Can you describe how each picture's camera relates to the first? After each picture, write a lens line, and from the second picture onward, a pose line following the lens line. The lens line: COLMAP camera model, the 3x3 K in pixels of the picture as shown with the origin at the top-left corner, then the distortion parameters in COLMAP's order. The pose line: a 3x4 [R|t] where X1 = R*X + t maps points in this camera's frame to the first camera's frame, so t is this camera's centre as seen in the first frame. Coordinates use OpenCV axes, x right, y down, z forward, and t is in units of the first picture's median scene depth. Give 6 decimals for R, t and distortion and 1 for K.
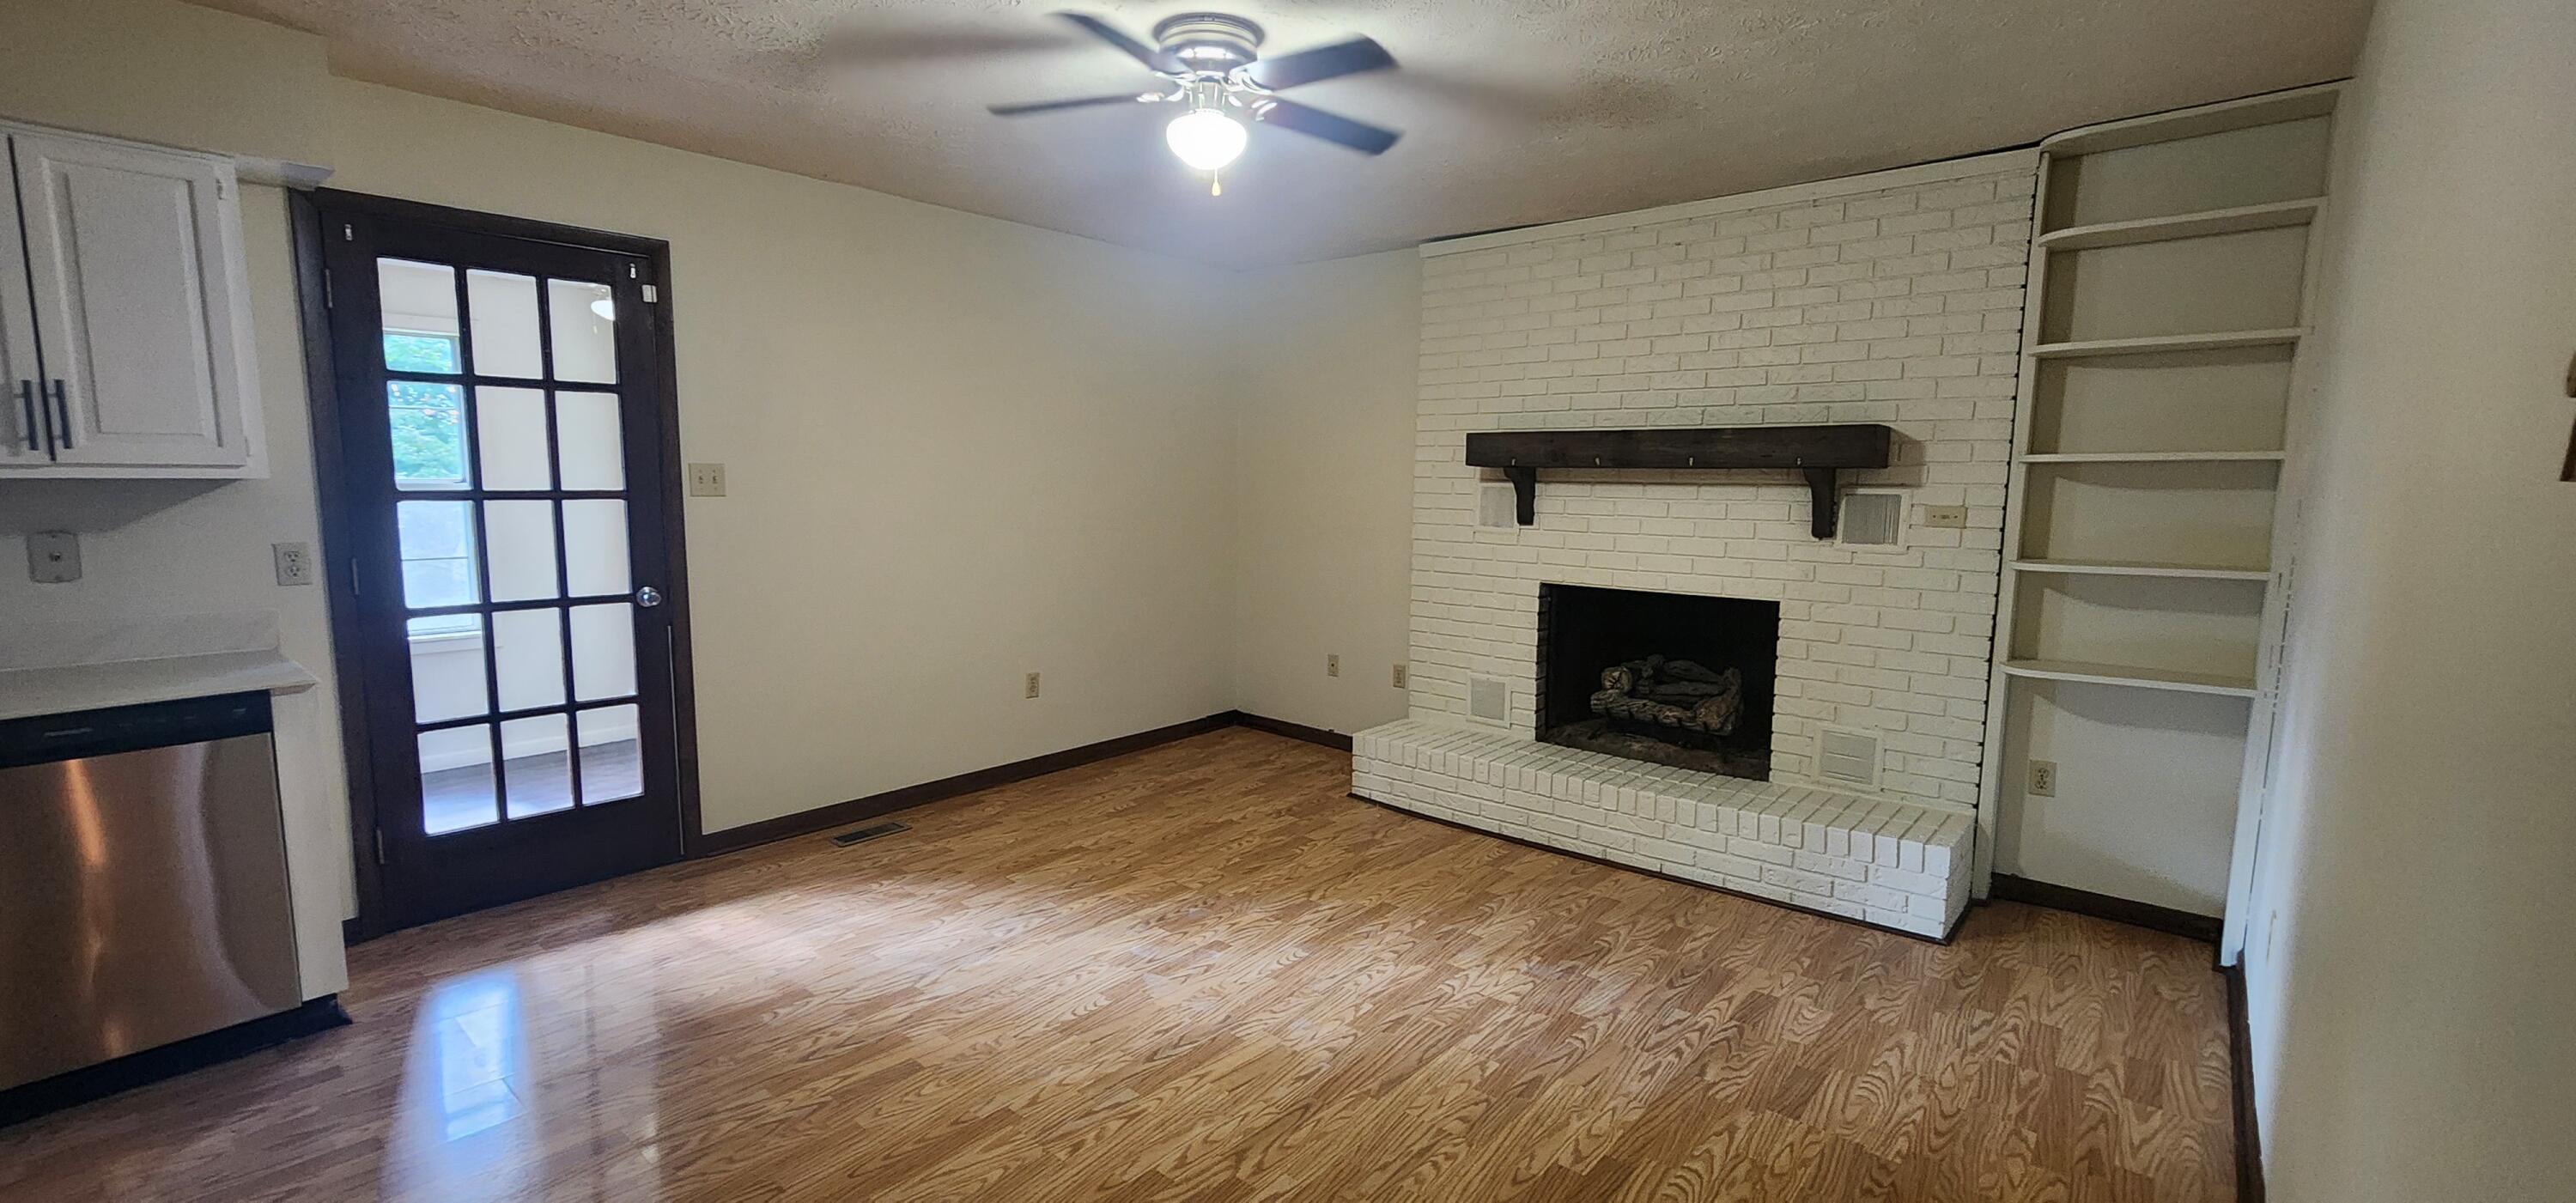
lens RADIAL K [[1064.4, 0, 1281.4], [0, 1064.4, 602.0], [0, 0, 1]] dist [-0.001082, 0.000855]
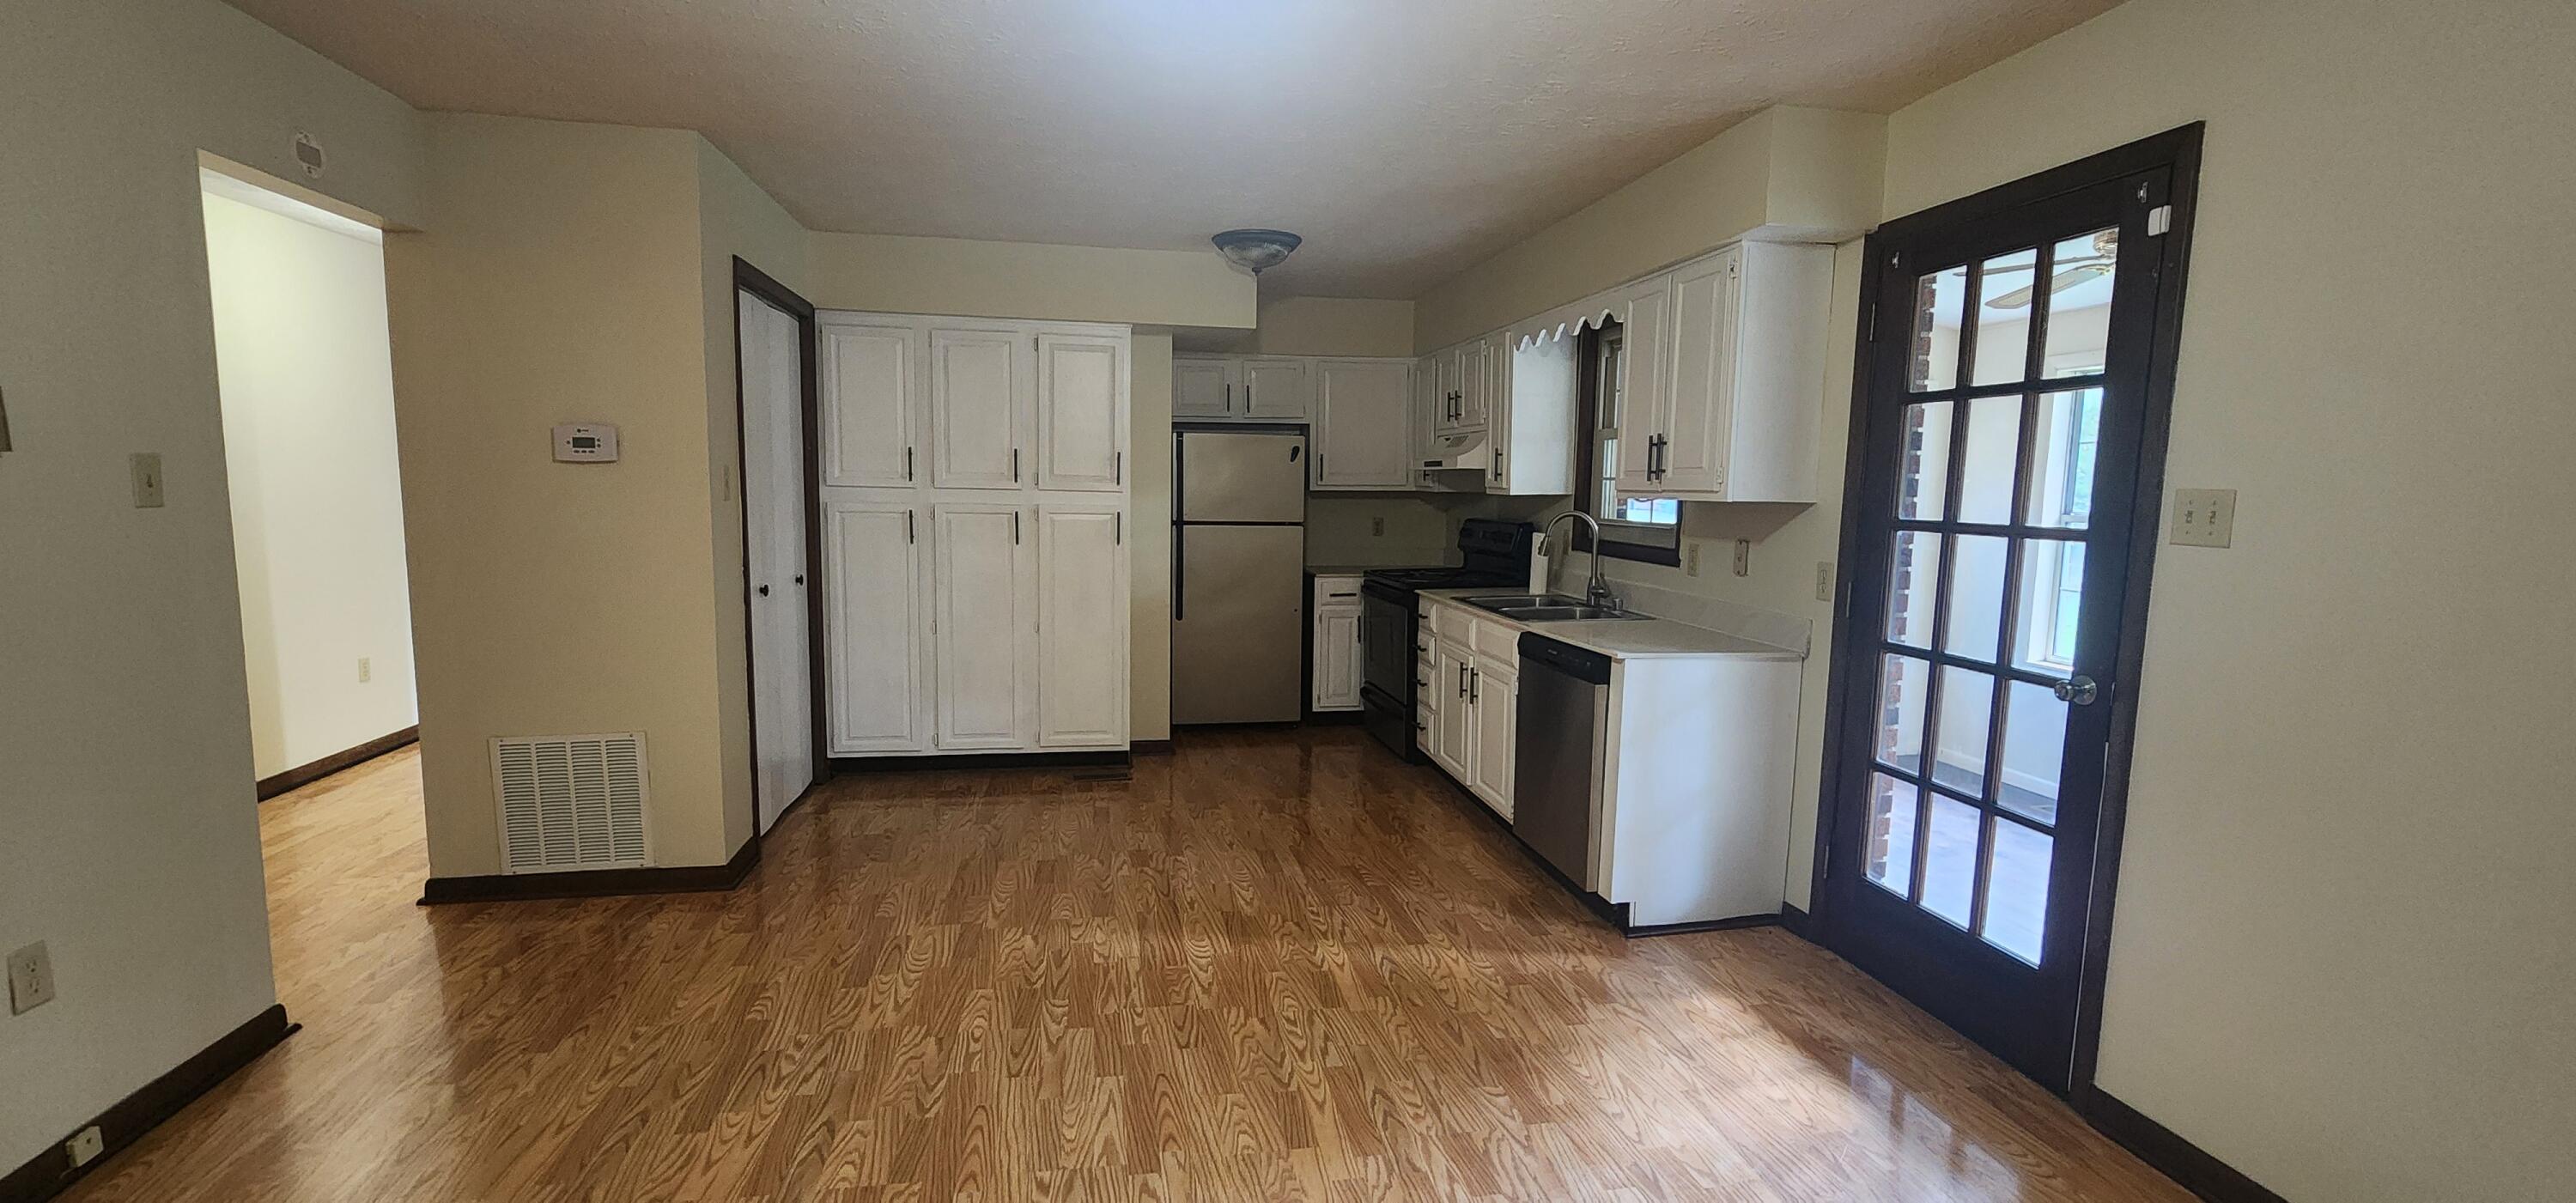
lens RADIAL K [[1064.4, 0, 1281.4], [0, 1064.4, 602.0], [0, 0, 1]] dist [-0.001082, 0.000855]
pose [[-0.629221, 0.065584, -0.774455, 0.225277], [-0.120669, 0.976108, 0.180701, -0.115625], [0.767802, 0.207154, -0.606273, 0.986376]]
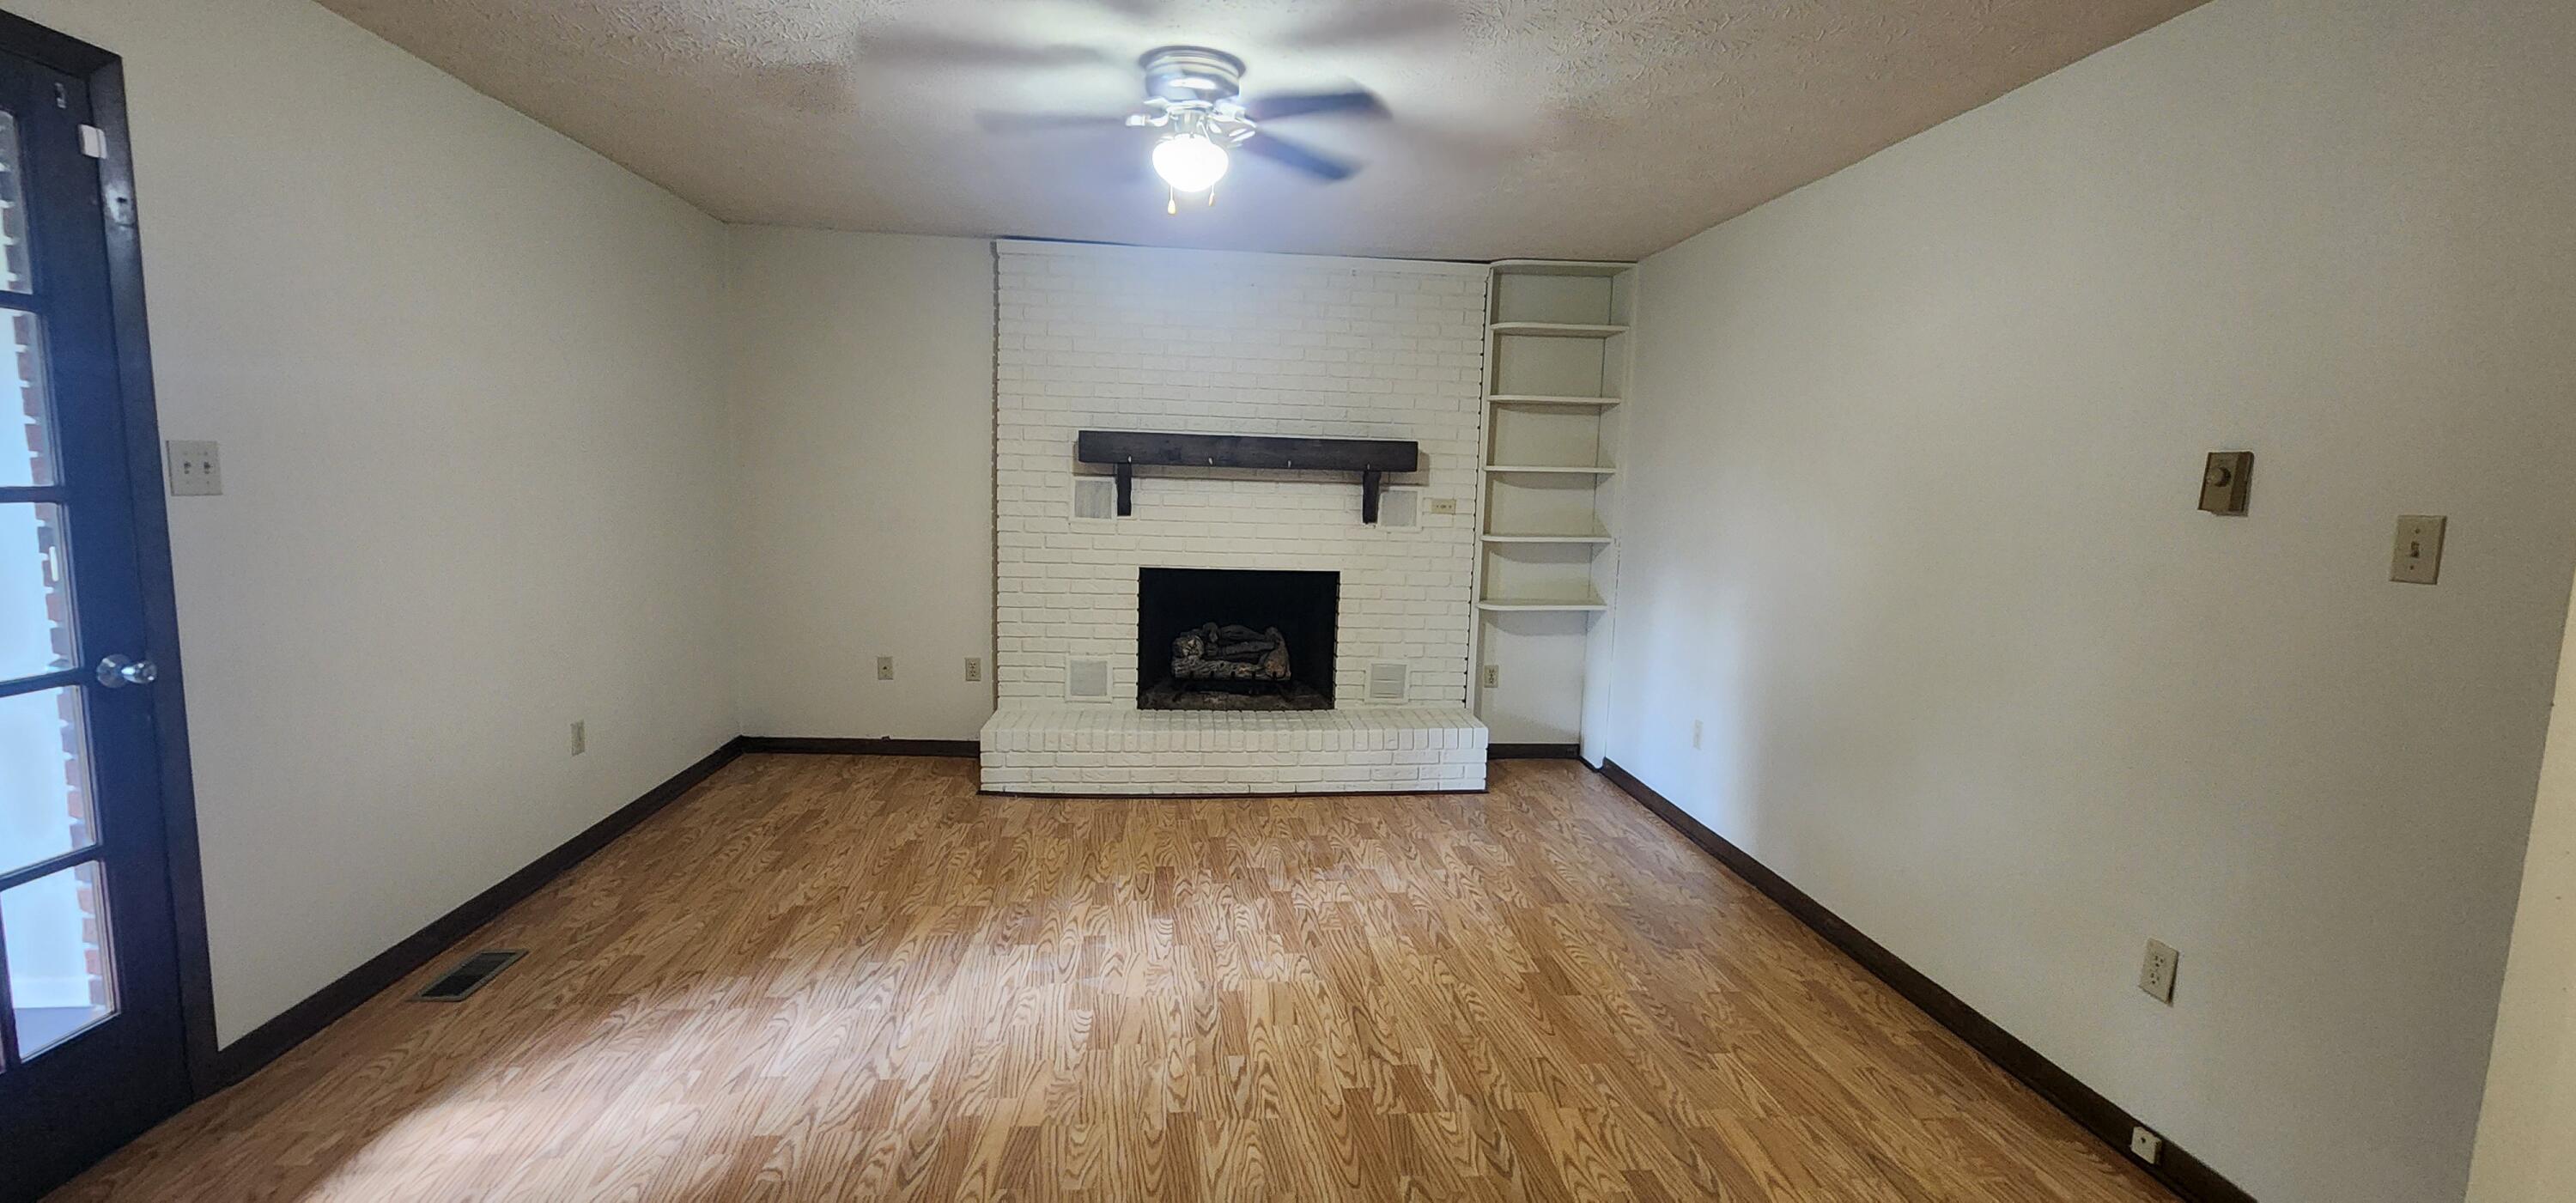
lens RADIAL K [[1064.4, 0, 1281.4], [0, 1064.4, 602.0], [0, 0, 1]] dist [-0.001082, 0.000855]
pose [[0.692107, -0.075813, 0.717802, -0.557316], [0.063357, 0.997011, 0.044214, -0.026666], [-0.719009, 0.014877, 0.694842, 0.143012]]
